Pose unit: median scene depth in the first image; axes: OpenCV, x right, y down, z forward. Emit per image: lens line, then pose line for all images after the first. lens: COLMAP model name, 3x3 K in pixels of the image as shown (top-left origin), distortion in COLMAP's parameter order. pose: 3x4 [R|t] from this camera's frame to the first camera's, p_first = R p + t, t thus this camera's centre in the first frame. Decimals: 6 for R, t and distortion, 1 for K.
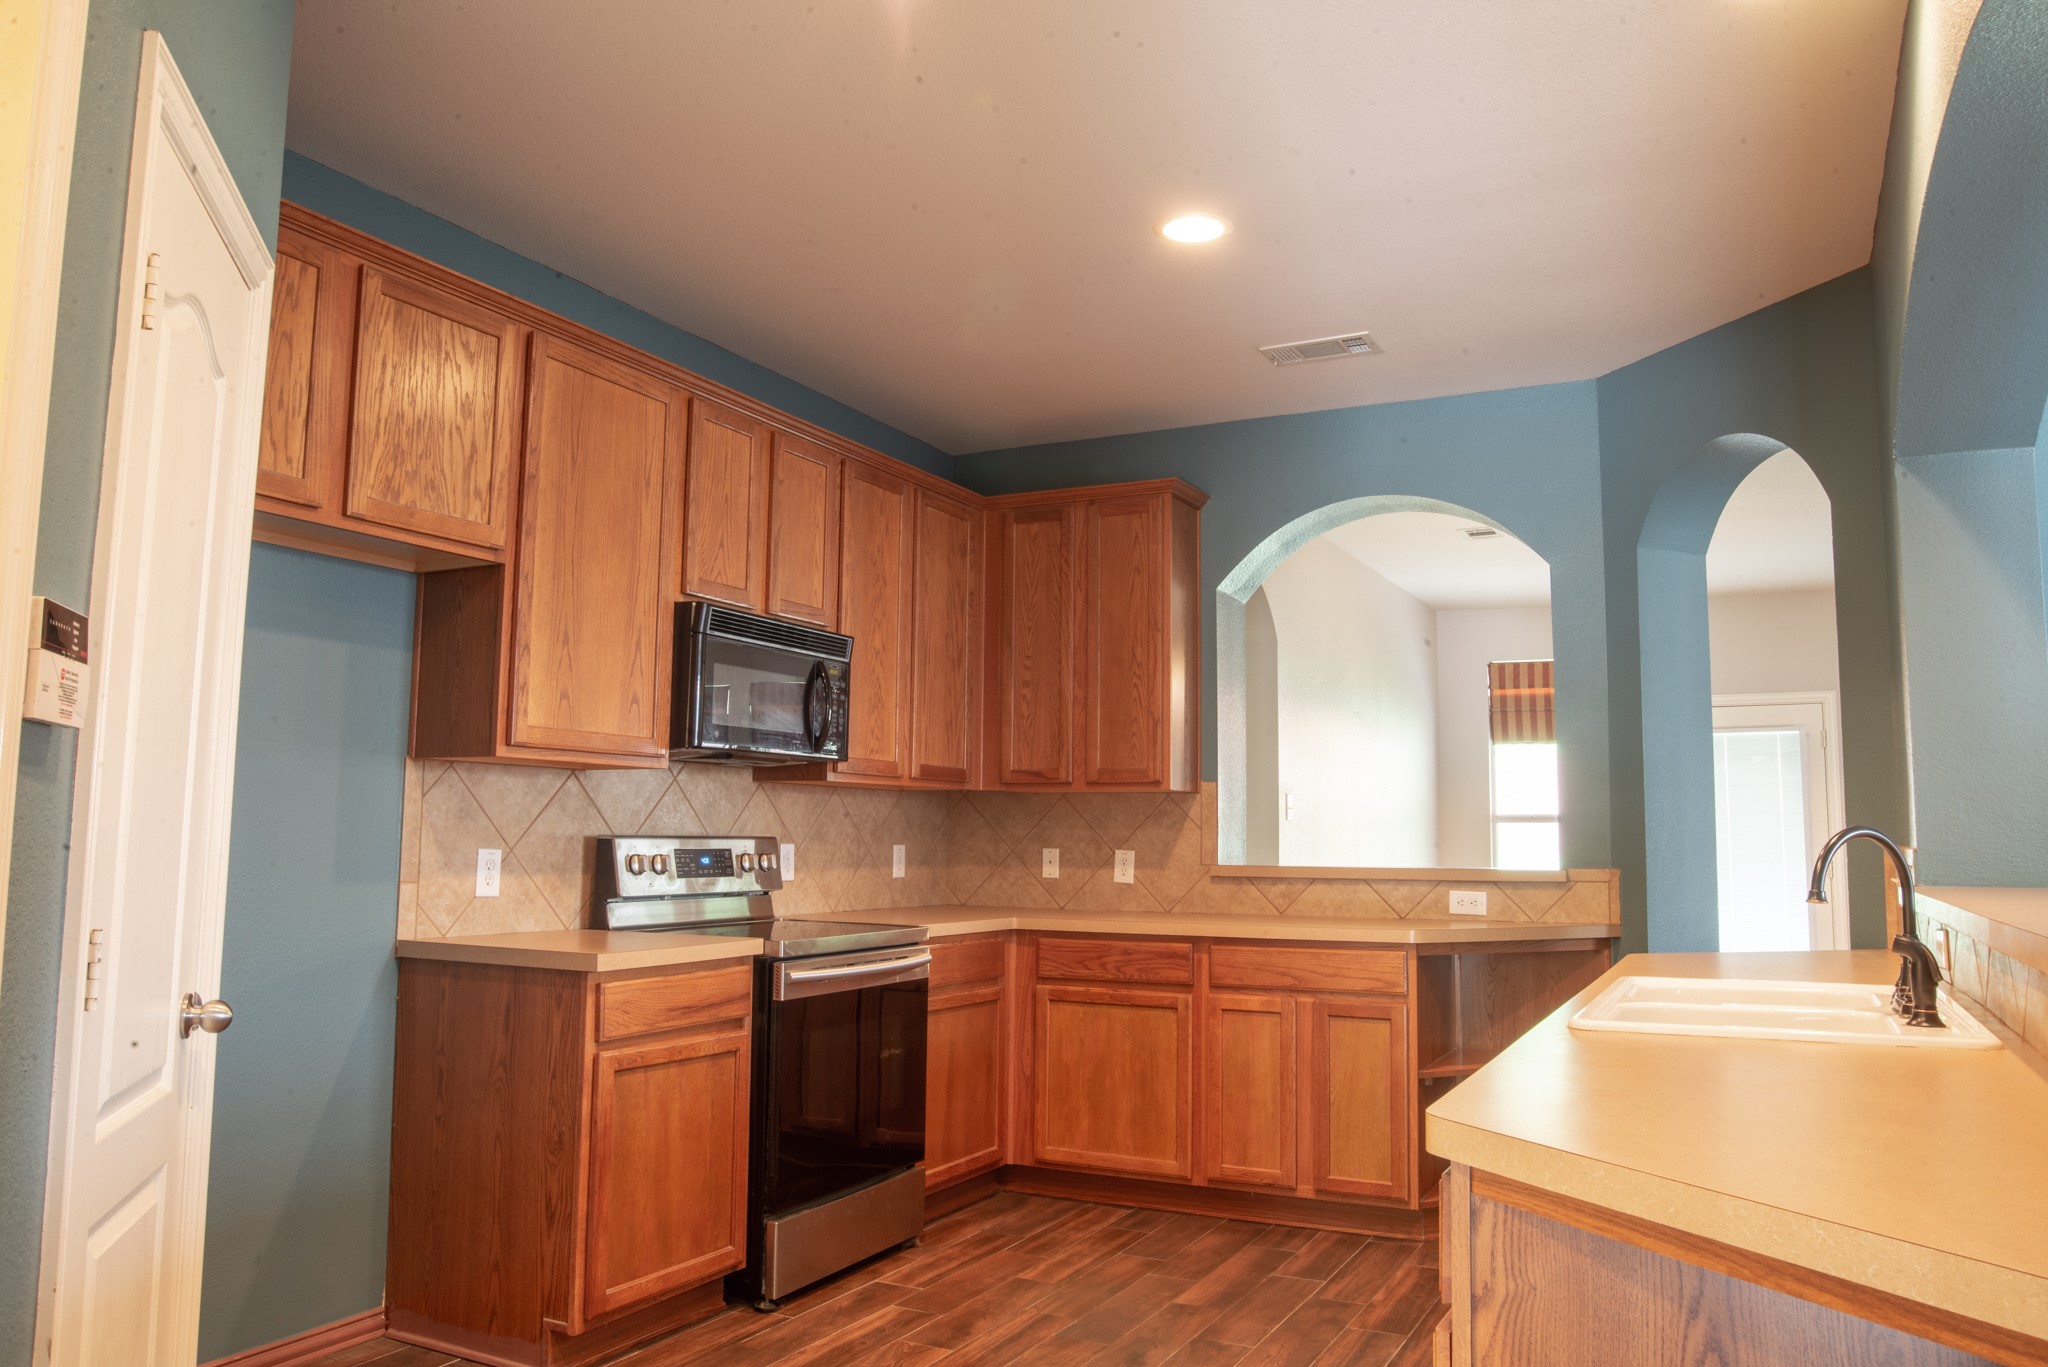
lens RADIAL K [[1499.2, 0, 1020.6], [0, 1499.2, 666.6], [0, 0, 1]] dist [-0.088292, 0.002862]
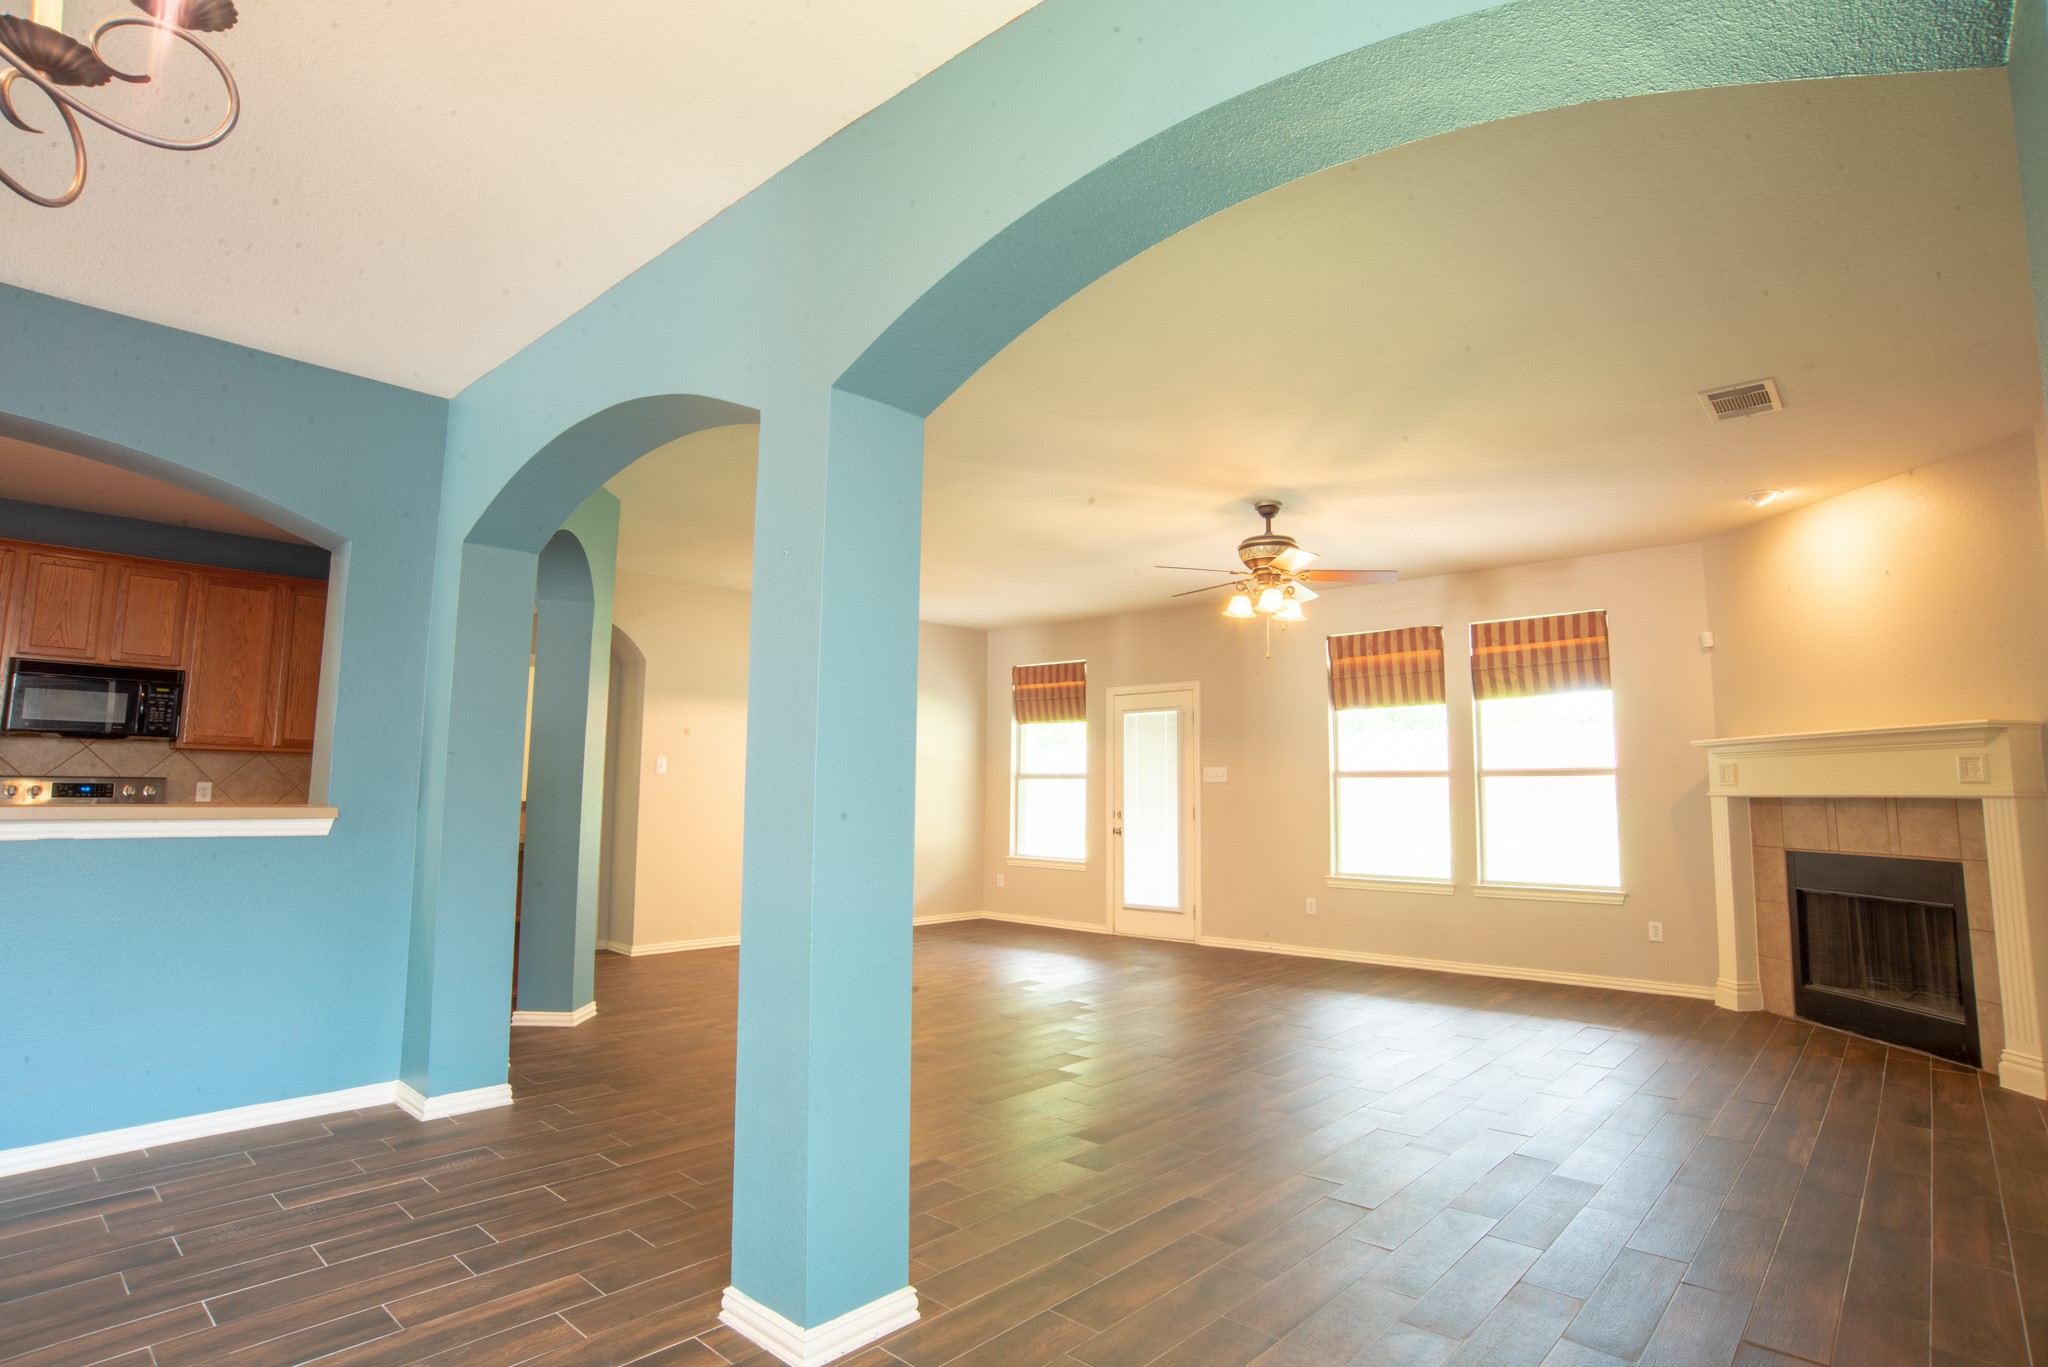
lens RADIAL K [[1048.6, 0, 1022.6], [0, 1048.6, 667.5], [0, 0, 1]] dist [-0.081852, 0.033207]
pose [[0.965797, -0.031087, -0.257428, 1.269150], [0.028982, 0.999508, -0.011968, 0.022380], [0.257673, 0.004098, 0.966223, 0.055844]]
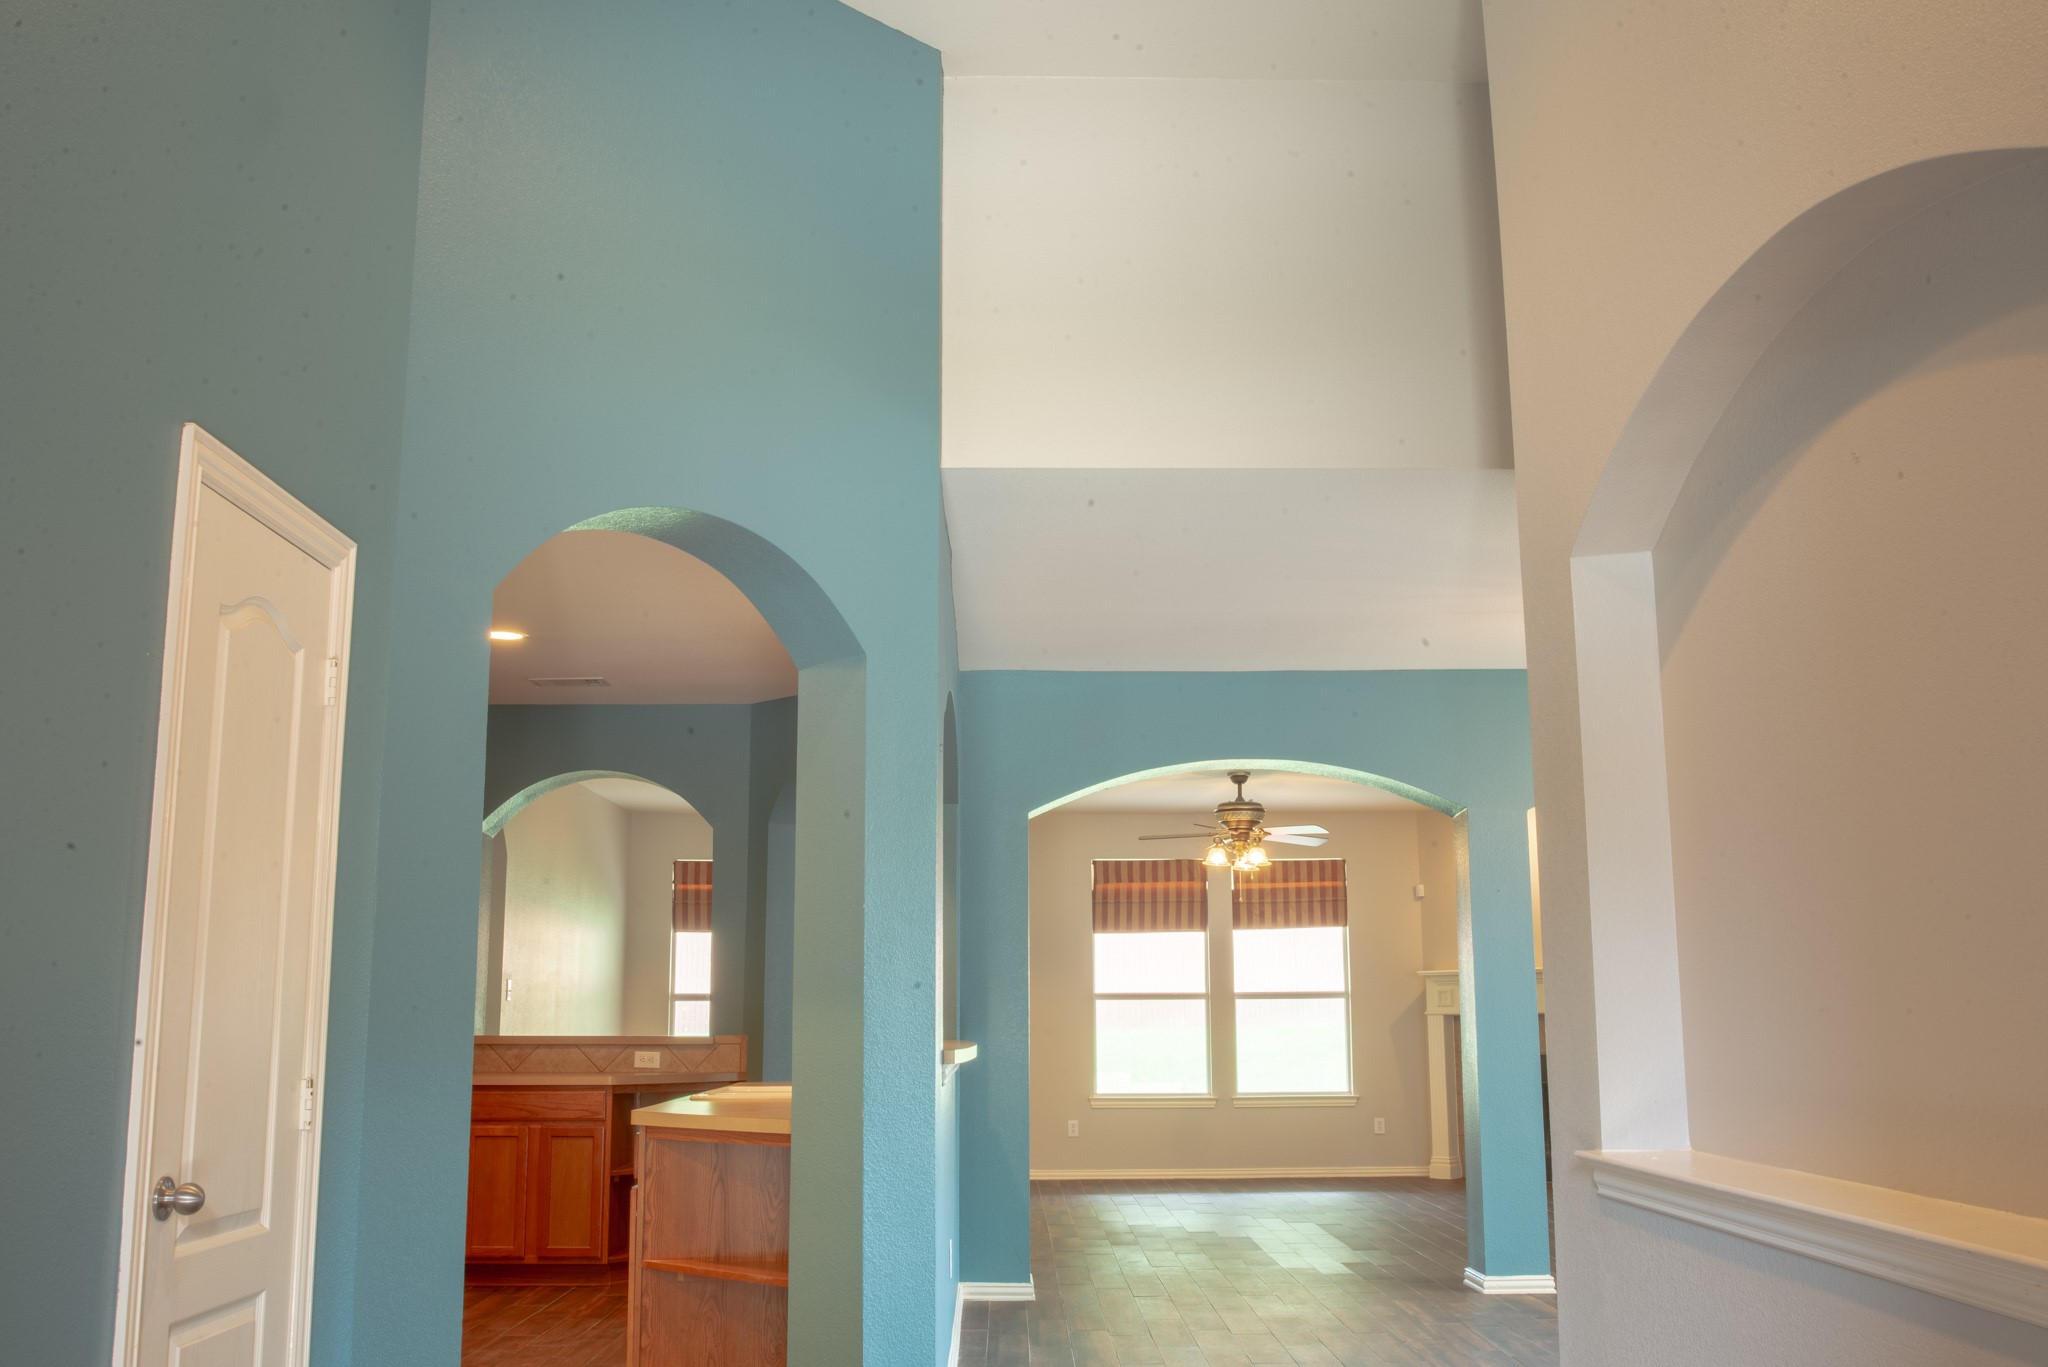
lens RADIAL K [[1846.1, 0, 1007.0], [0, 1846.1, 691.0], [0, 0, 1]] dist [-0.036256, 0.005281]
pose [[0.887044, 0.066759, 0.456833, -0.257381], [-0.039719, 0.996857, -0.068552, -0.100166], [-0.459973, 0.042664, 0.886907, -0.855434]]
